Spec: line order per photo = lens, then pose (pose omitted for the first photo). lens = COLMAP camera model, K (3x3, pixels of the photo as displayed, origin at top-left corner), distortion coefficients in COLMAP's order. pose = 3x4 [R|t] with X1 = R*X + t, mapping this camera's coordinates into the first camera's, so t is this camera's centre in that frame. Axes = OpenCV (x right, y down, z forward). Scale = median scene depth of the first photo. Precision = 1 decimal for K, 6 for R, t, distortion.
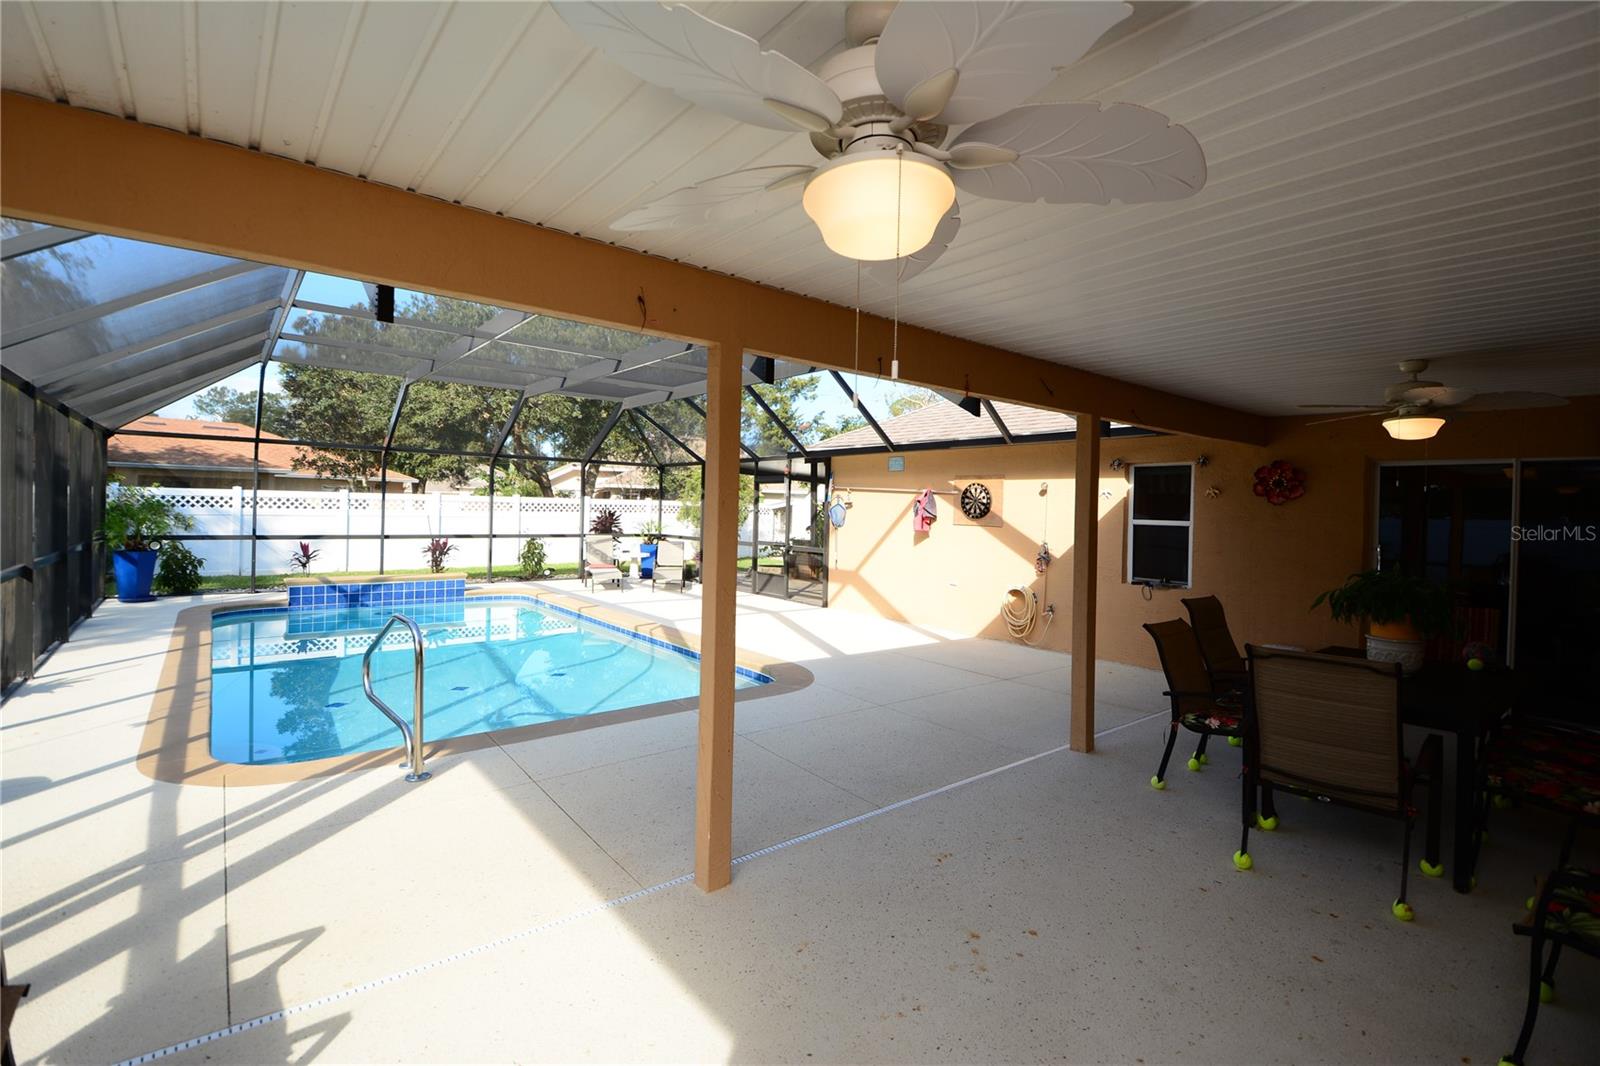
lens RADIAL K [[715.1, 0, 797.4], [0, 715.1, 510.7], [0, 0, 1]] dist [0.011286, -0.019987]
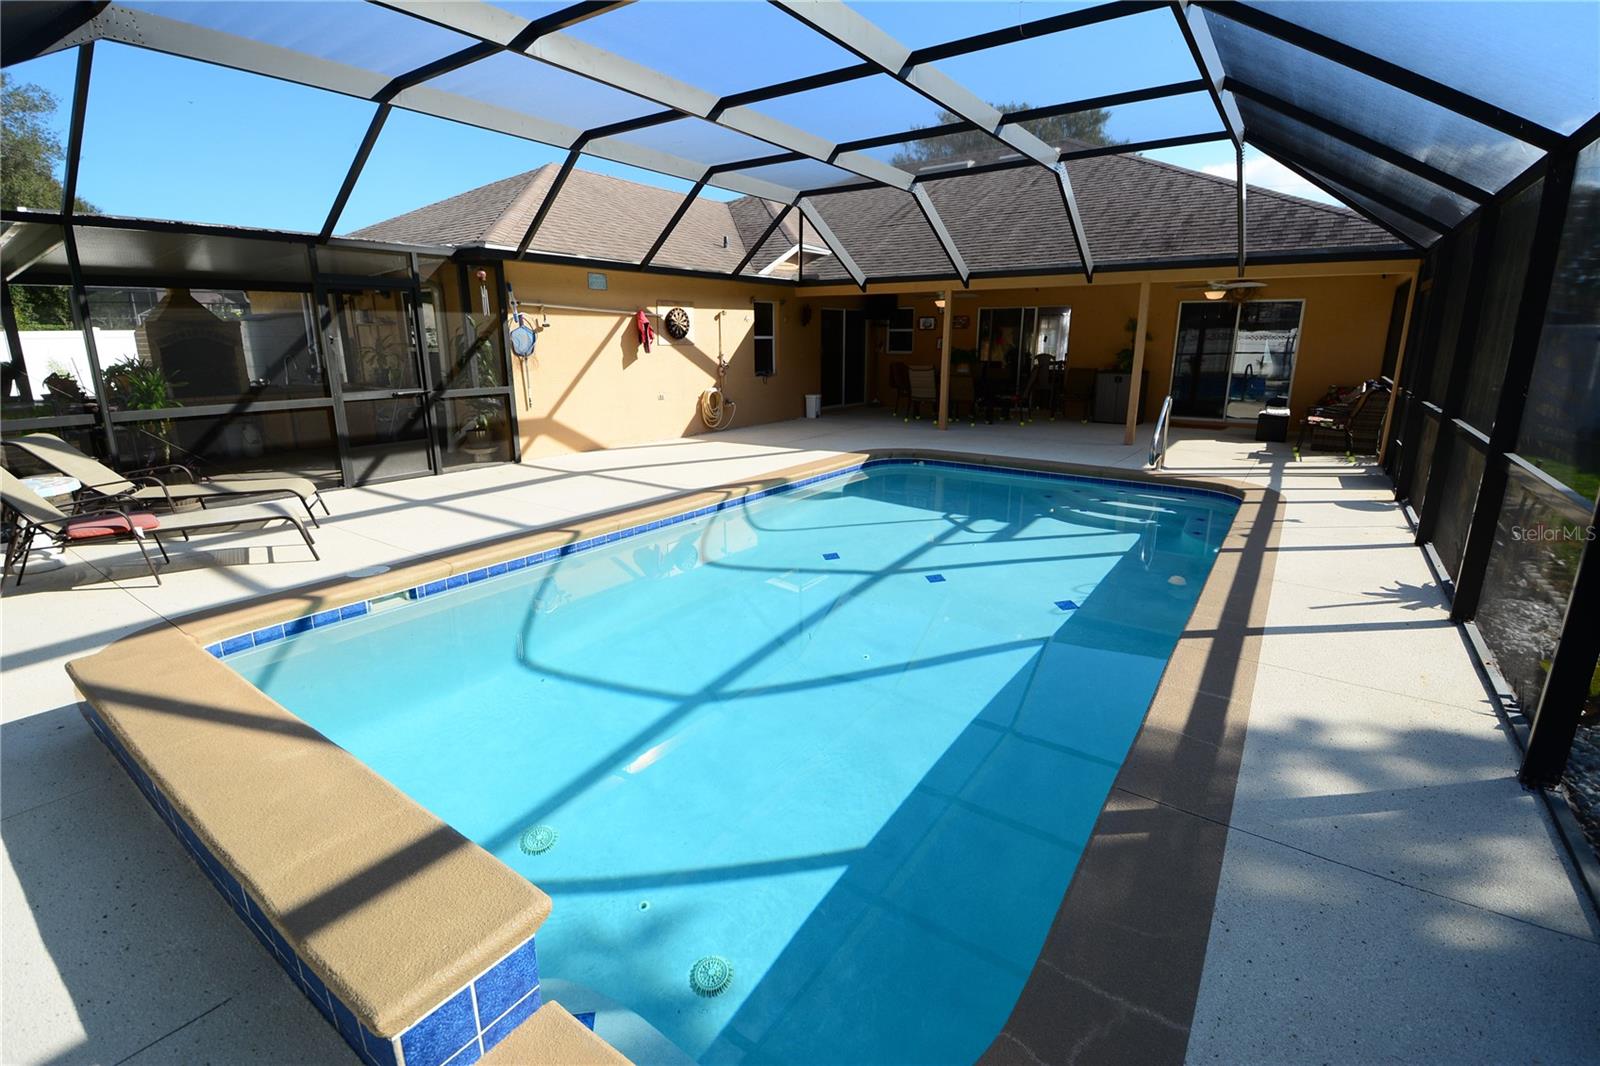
lens RADIAL K [[715.1, 0, 797.4], [0, 715.1, 510.7], [0, 0, 1]] dist [0.011286, -0.019987]
pose [[-0.257590, -0.257601, 0.931284, -1.010267], [-0.002389, 0.963975, 0.265983, -0.032874], [-0.966251, 0.066290, -0.248925, 1.144760]]
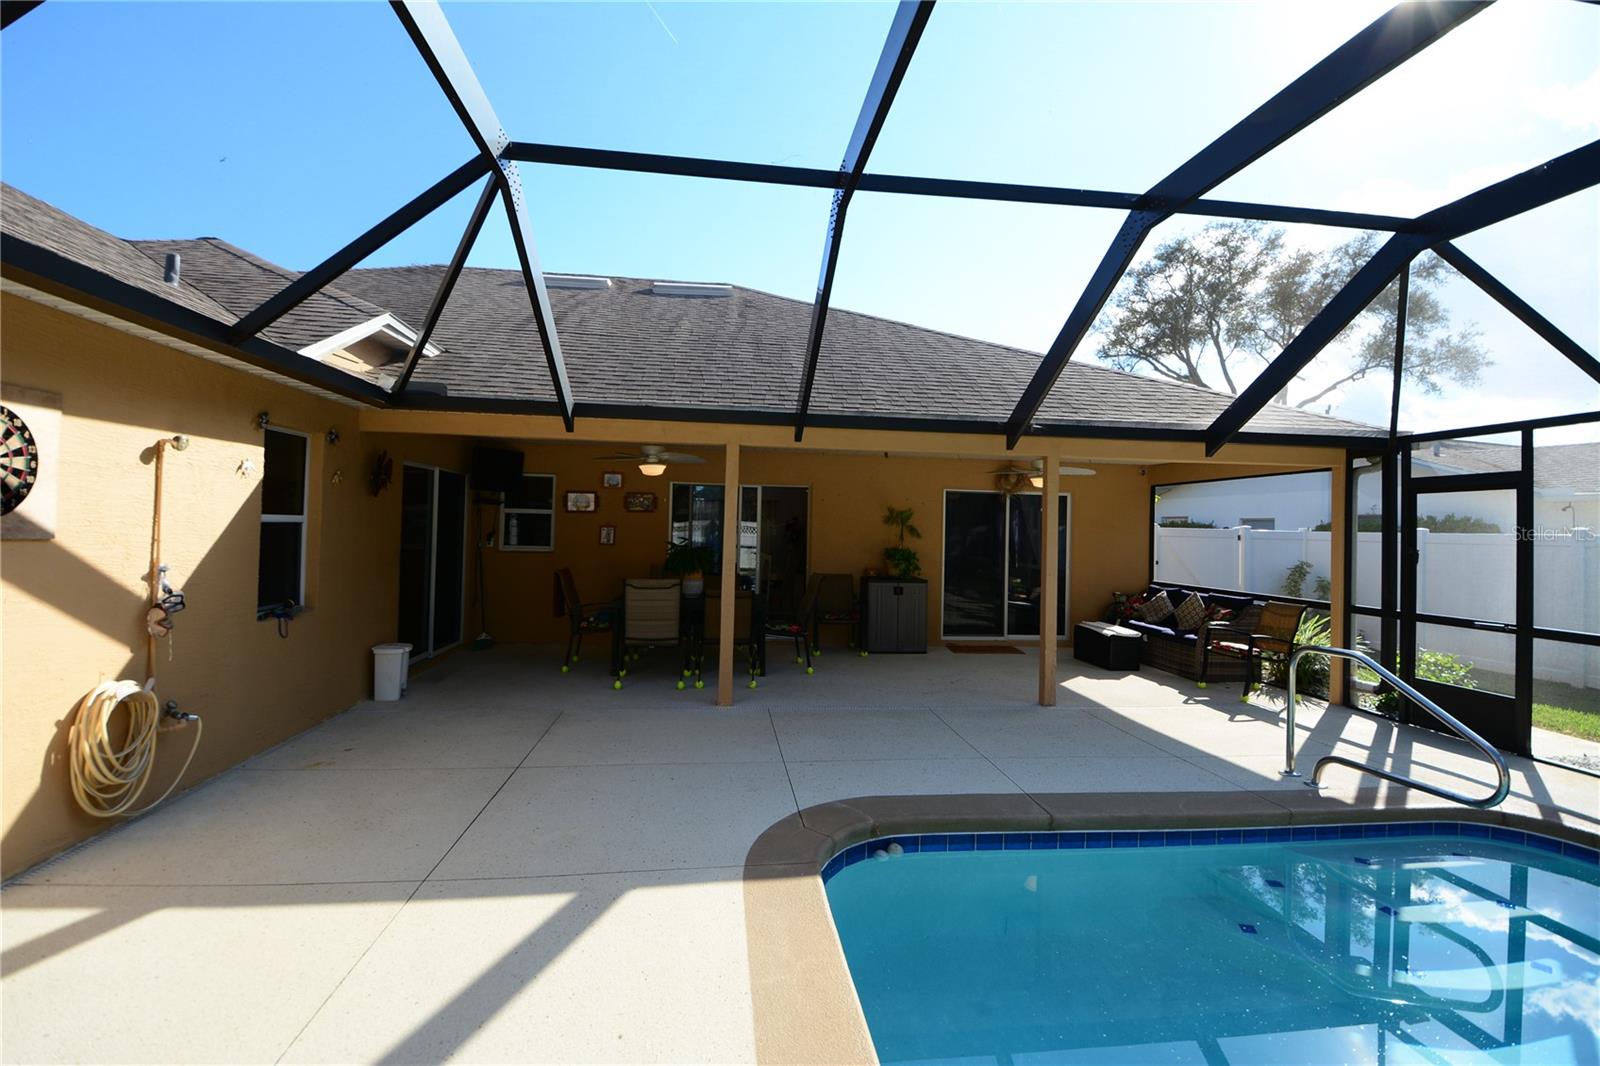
lens RADIAL K [[715.1, 0, 797.4], [0, 715.1, 510.7], [0, 0, 1]] dist [0.011286, -0.019987]
pose [[-0.839753, -0.040695, 0.541441, -0.211925], [-0.051298, 0.998673, -0.004501, -0.010005], [-0.540540, -0.031554, -0.840727, 1.081817]]
